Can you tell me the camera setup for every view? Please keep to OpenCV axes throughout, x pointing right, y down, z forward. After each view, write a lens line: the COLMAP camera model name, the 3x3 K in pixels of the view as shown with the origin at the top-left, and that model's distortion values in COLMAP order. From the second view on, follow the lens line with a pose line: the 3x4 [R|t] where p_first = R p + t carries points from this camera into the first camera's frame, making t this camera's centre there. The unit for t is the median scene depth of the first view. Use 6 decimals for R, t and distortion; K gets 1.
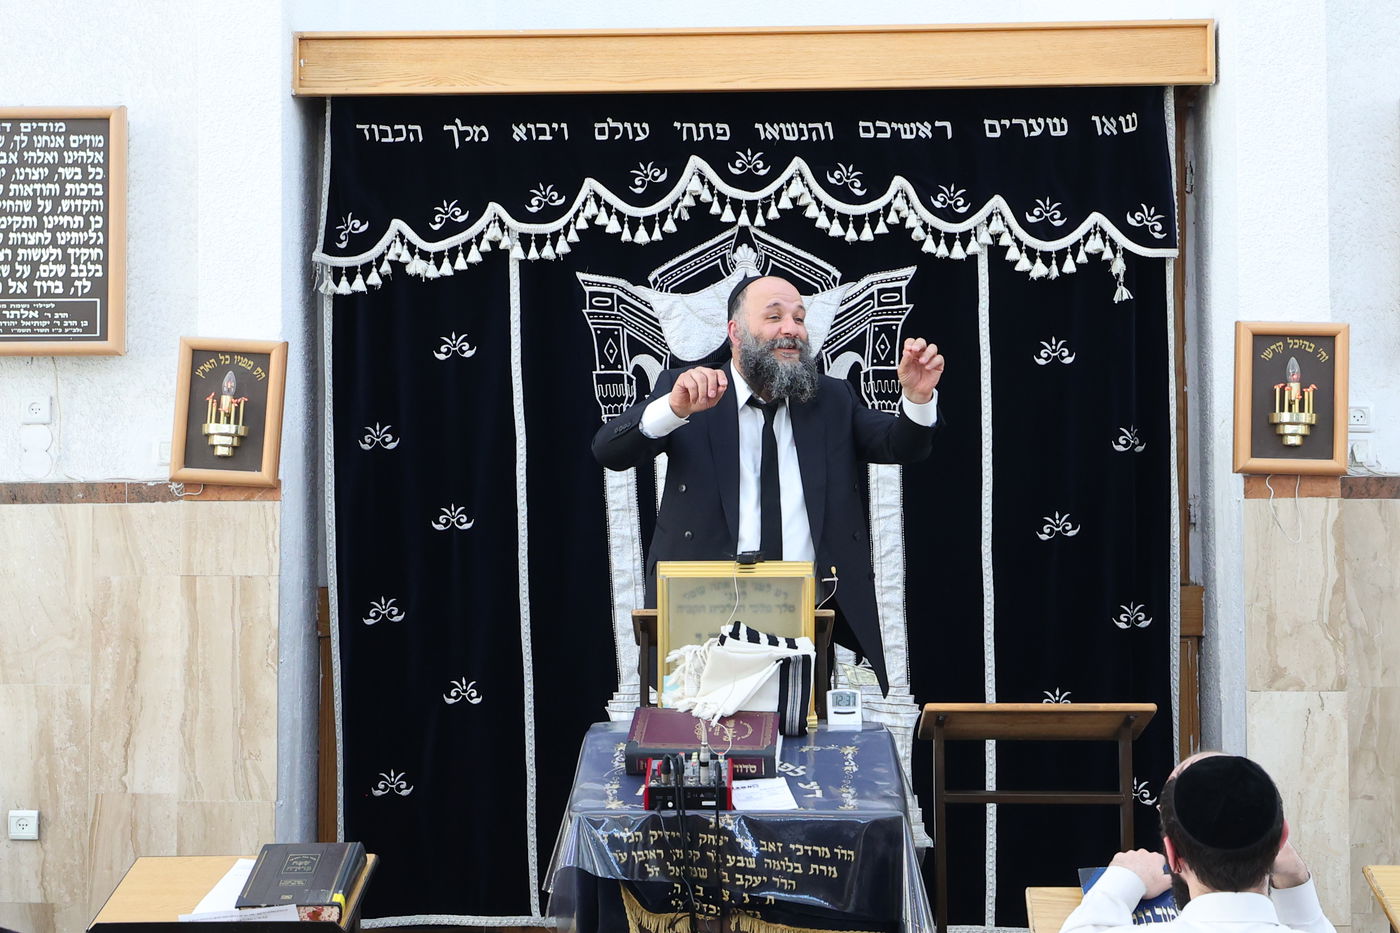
lens RADIAL K [[1429.8, 0, 700.6], [0, 1429.8, 465.1], [0, 0, 1]] dist [-0.010940, 0.000000]
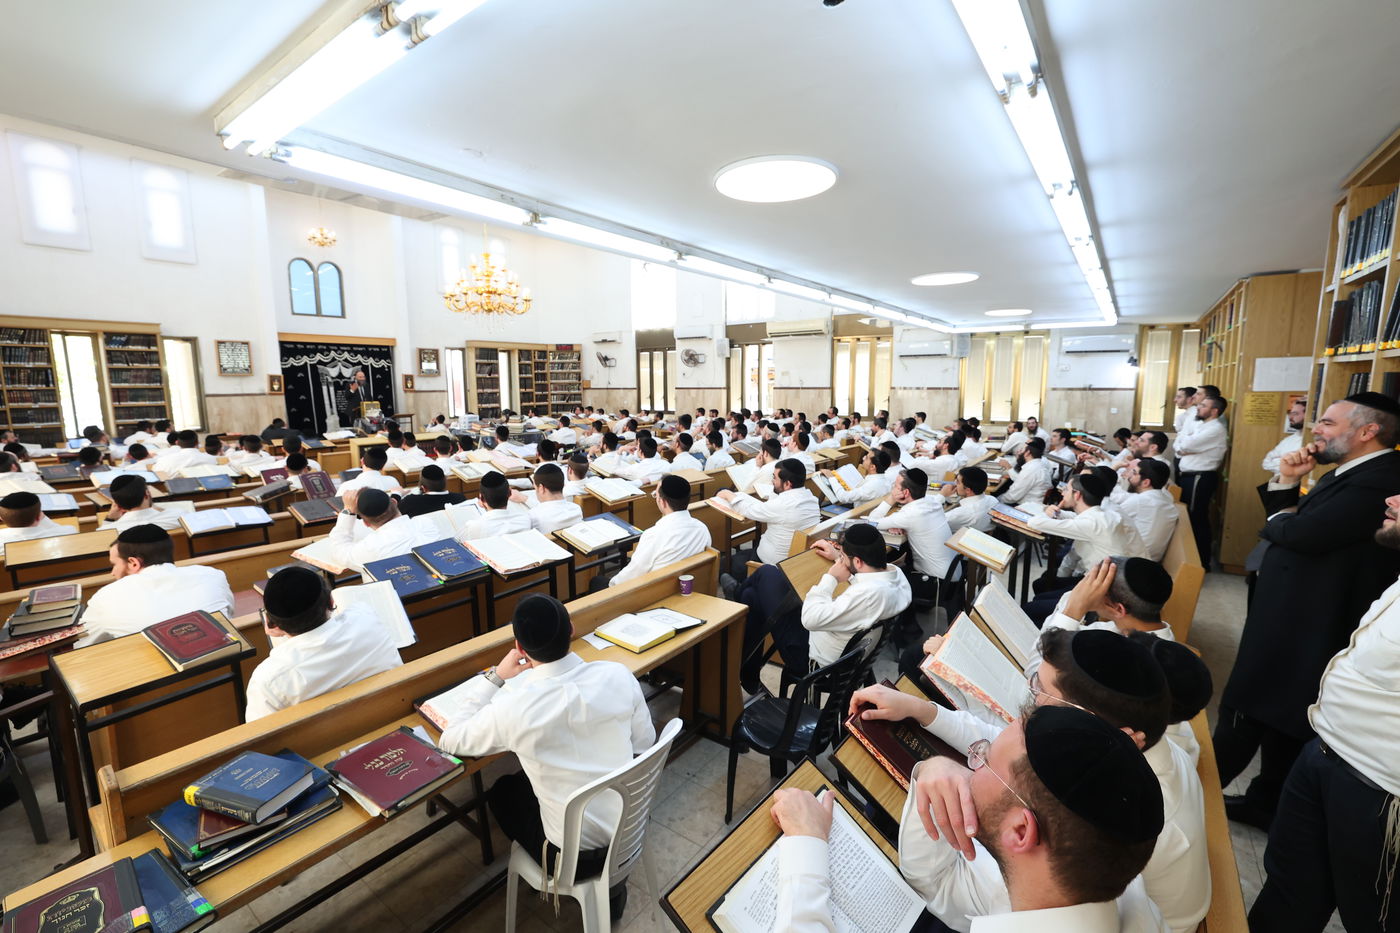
lens RADIAL K [[597.5, 0, 698.8], [0, 597.5, 467.0], [0, 0, 1]] dist [0.000344, 0.000014]
pose [[0.549863, -0.113238, 0.827543, -1.706613], [0.005023, 0.991198, 0.132295, -0.006052], [-0.835239, -0.068588, 0.545592, -2.559092]]
